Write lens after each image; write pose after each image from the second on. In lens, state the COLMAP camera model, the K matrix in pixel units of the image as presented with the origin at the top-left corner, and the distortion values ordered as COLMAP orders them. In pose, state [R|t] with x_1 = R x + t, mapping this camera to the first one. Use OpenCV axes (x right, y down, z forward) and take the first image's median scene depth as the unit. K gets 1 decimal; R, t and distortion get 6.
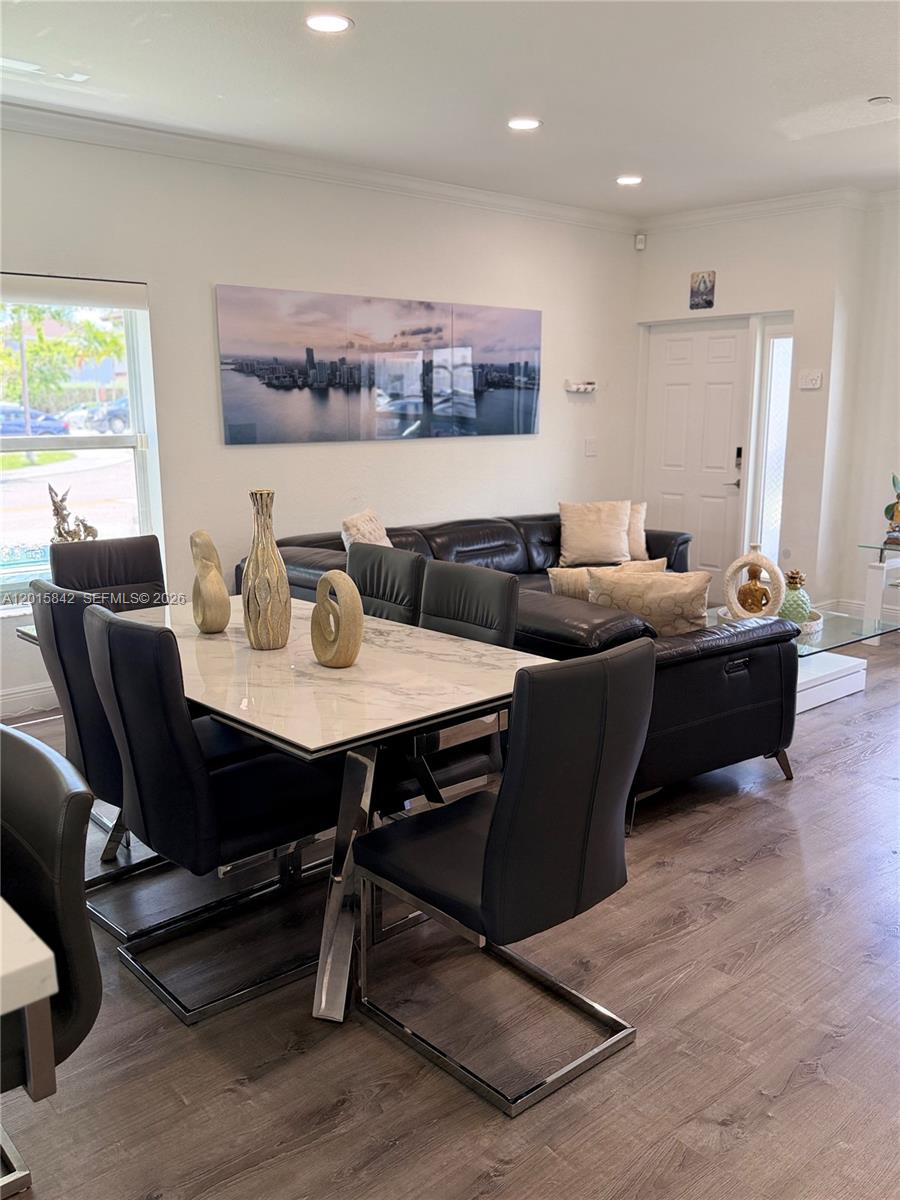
lens RADIAL K [[989.8, 0, 453.1], [0, 989.8, 604.7], [0, 0, 1]] dist [0.165730, -0.349713]
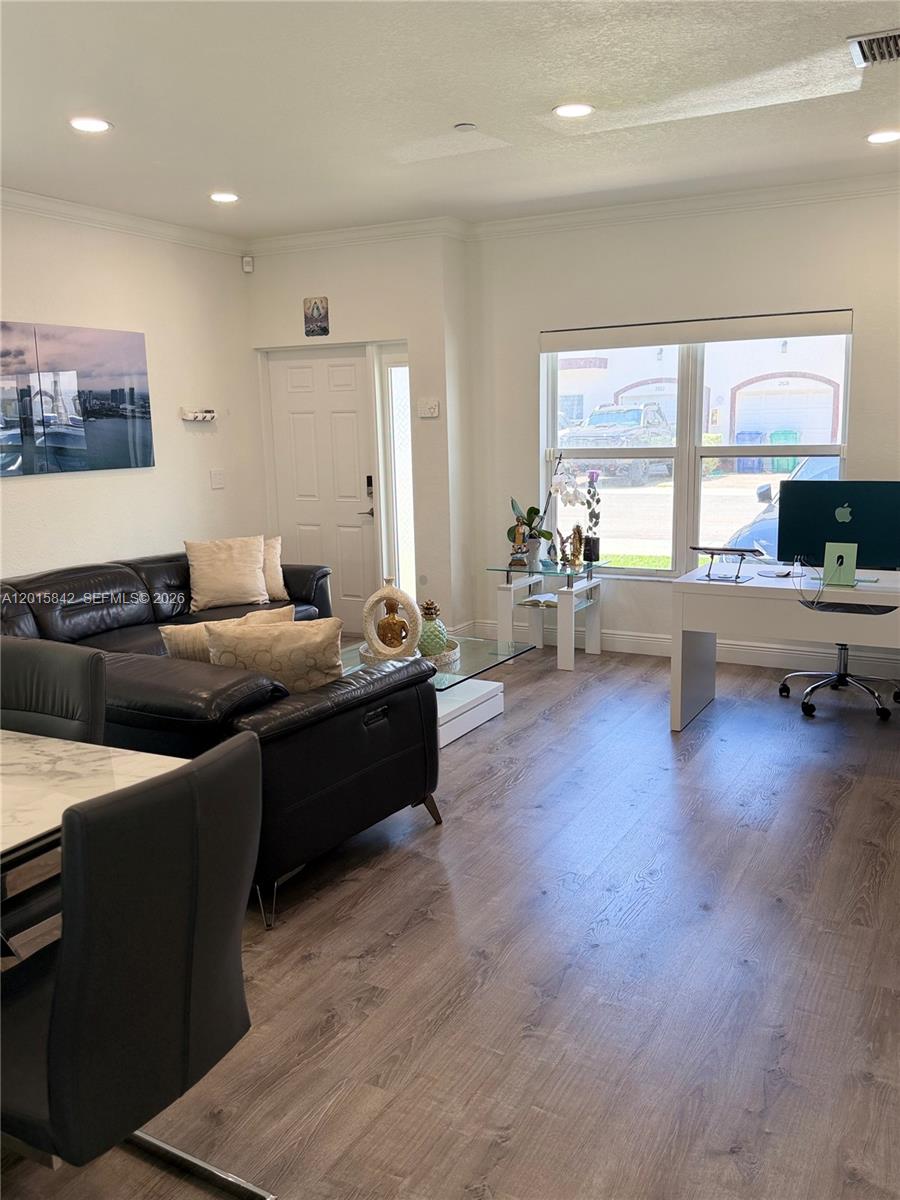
lens RADIAL K [[989.8, 0, 453.1], [0, 989.8, 604.7], [0, 0, 1]] dist [0.165730, -0.349713]
pose [[0.939761, -0.079502, 0.332460, 0.035716], [0.087171, 0.996160, -0.008191, -0.019918], [-0.330532, 0.036678, 0.943082, 0.067868]]
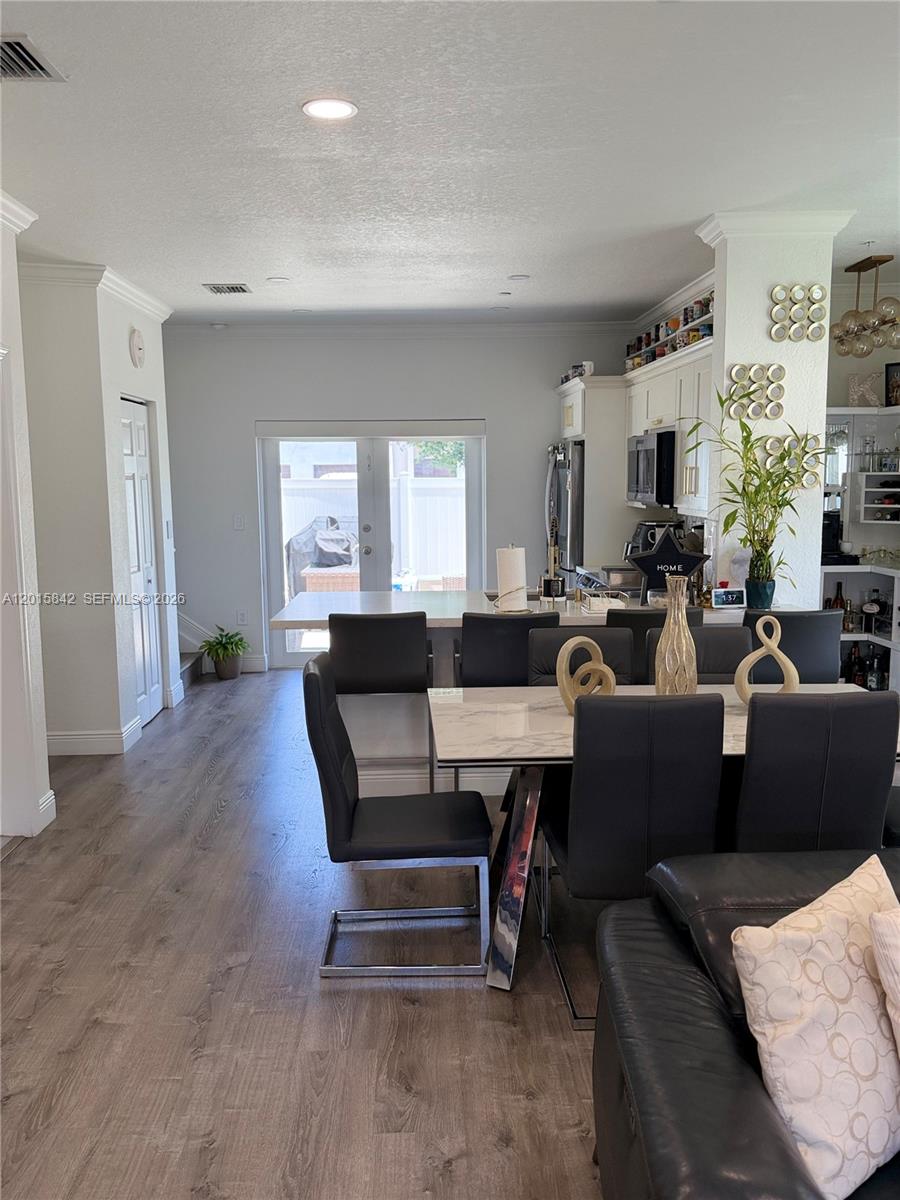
lens RADIAL K [[989.8, 0, 453.1], [0, 989.8, 604.7], [0, 0, 1]] dist [0.165730, -0.349713]
pose [[-0.639144, 0.109823, -0.761205, 0.459494], [-0.143707, 0.955266, 0.258485, -0.183995], [0.755541, 0.274599, -0.594771, 0.798035]]
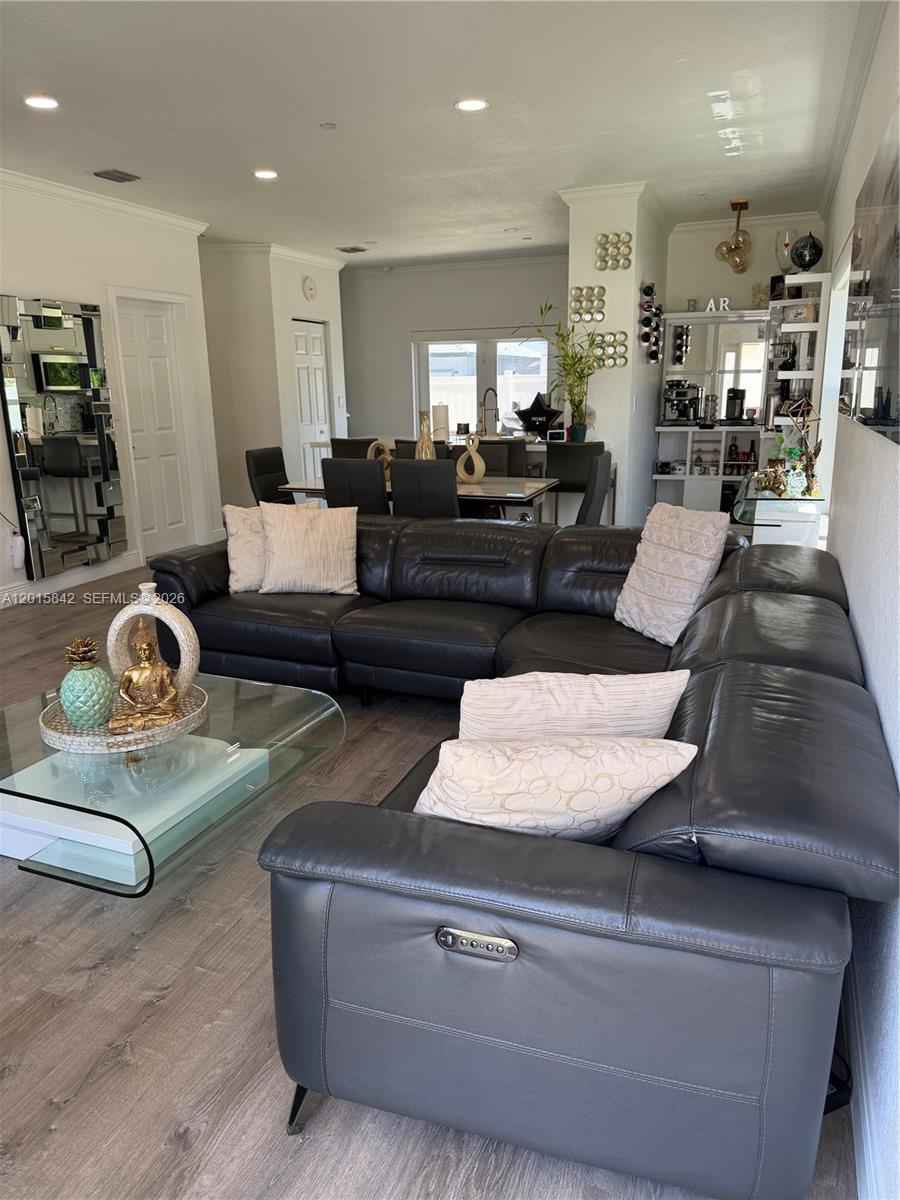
lens RADIAL K [[852.2, 0, 450.2], [0, 852.2, 603.5], [0, 0, 1]] dist [0.061237, -0.094094]
pose [[-0.886826, 0.131510, -0.442995, 0.353270], [-0.075580, 0.904461, 0.419806, -0.283045], [0.455881, 0.405777, -0.792160, 1.450827]]
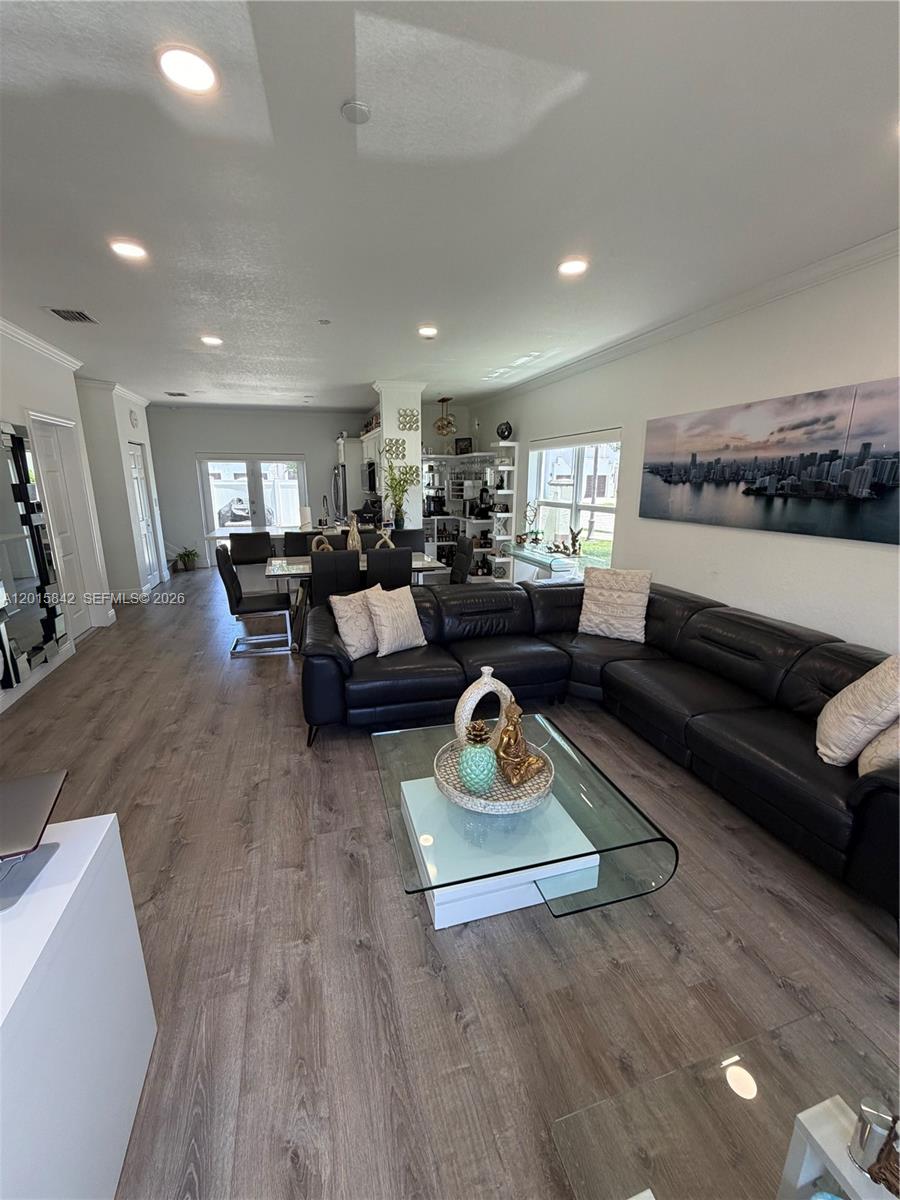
lens RADIAL K [[481.1, 0, 448.2], [0, 481.1, 595.2], [0, 0, 1]] dist [0.000291, 0.000418]
pose [[-0.414706, 0.215118, -0.884162, 0.632173], [-0.185215, 0.931359, 0.313474, -0.230613], [0.890906, 0.293760, -0.346398, 1.031994]]
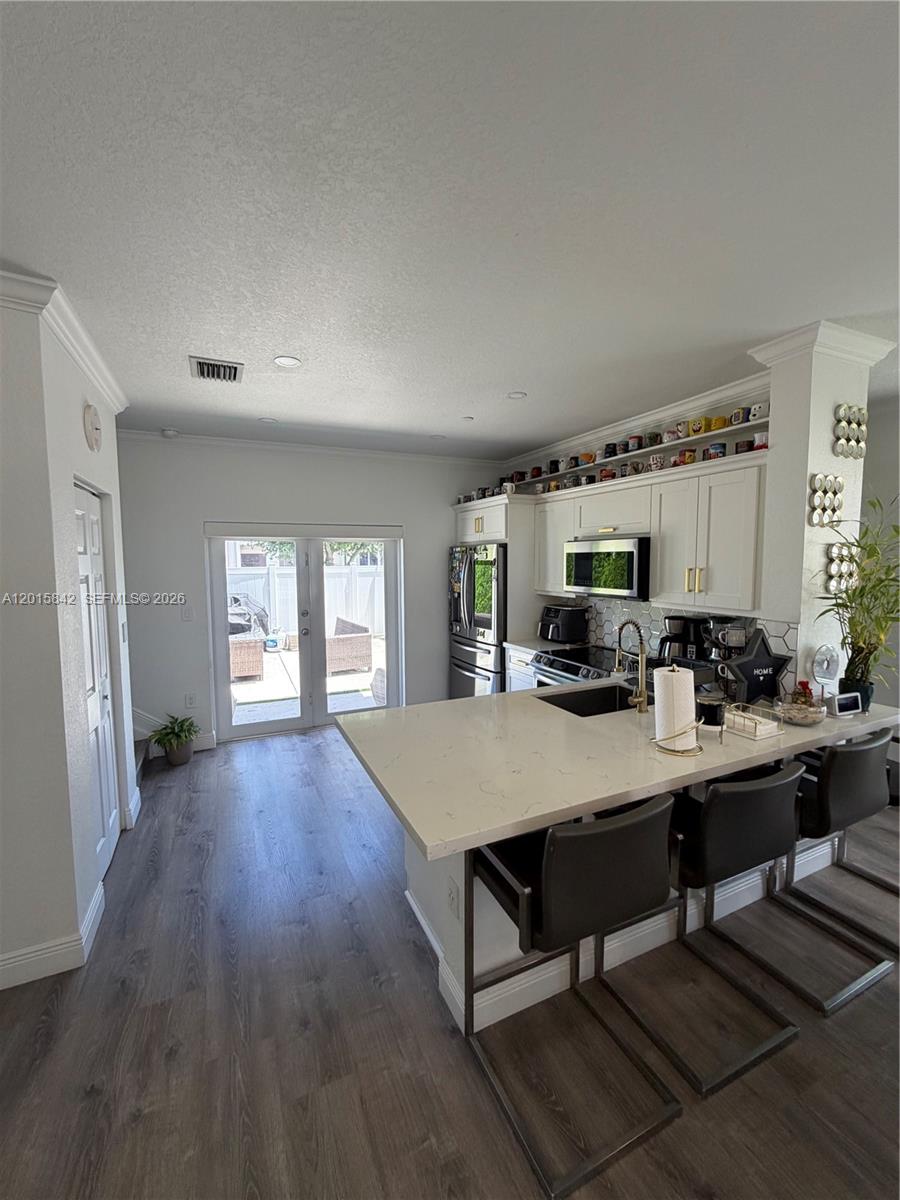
lens RADIAL K [[481.1, 0, 448.2], [0, 481.1, 595.2], [0, 0, 1]] dist [0.000291, 0.000418]
pose [[-0.292197, 0.075916, -0.953340, 0.129960], [-0.185695, 0.973369, 0.134426, -0.082043], [0.938157, 0.216310, -0.270319, 0.231740]]
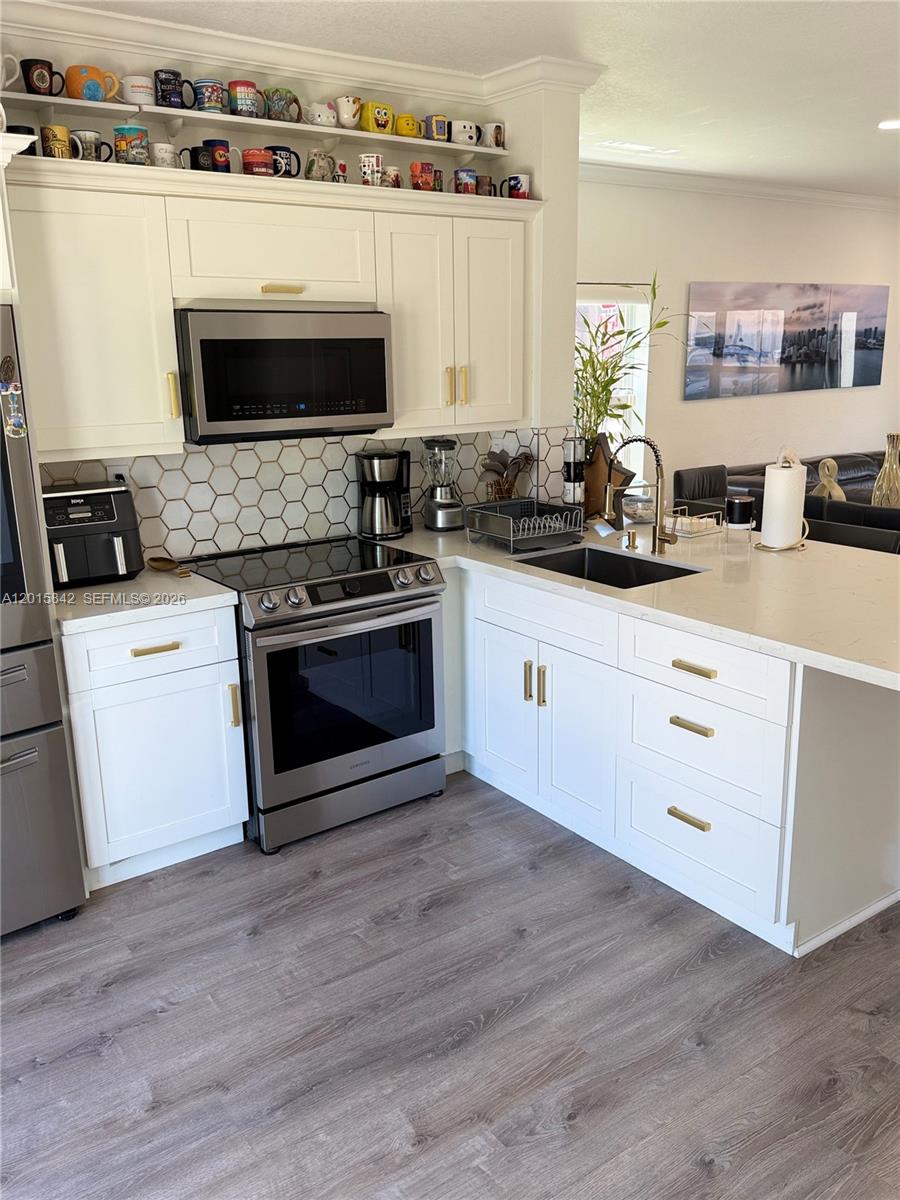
lens RADIAL K [[989.8, 0, 453.1], [0, 989.8, 604.7], [0, 0, 1]] dist [0.165730, -0.349713]
pose [[0.993795, 0.014383, -0.110293, -0.384071], [-0.008290, 0.998424, 0.055507, 0.043224], [0.110918, -0.054248, 0.992348, -0.396548]]
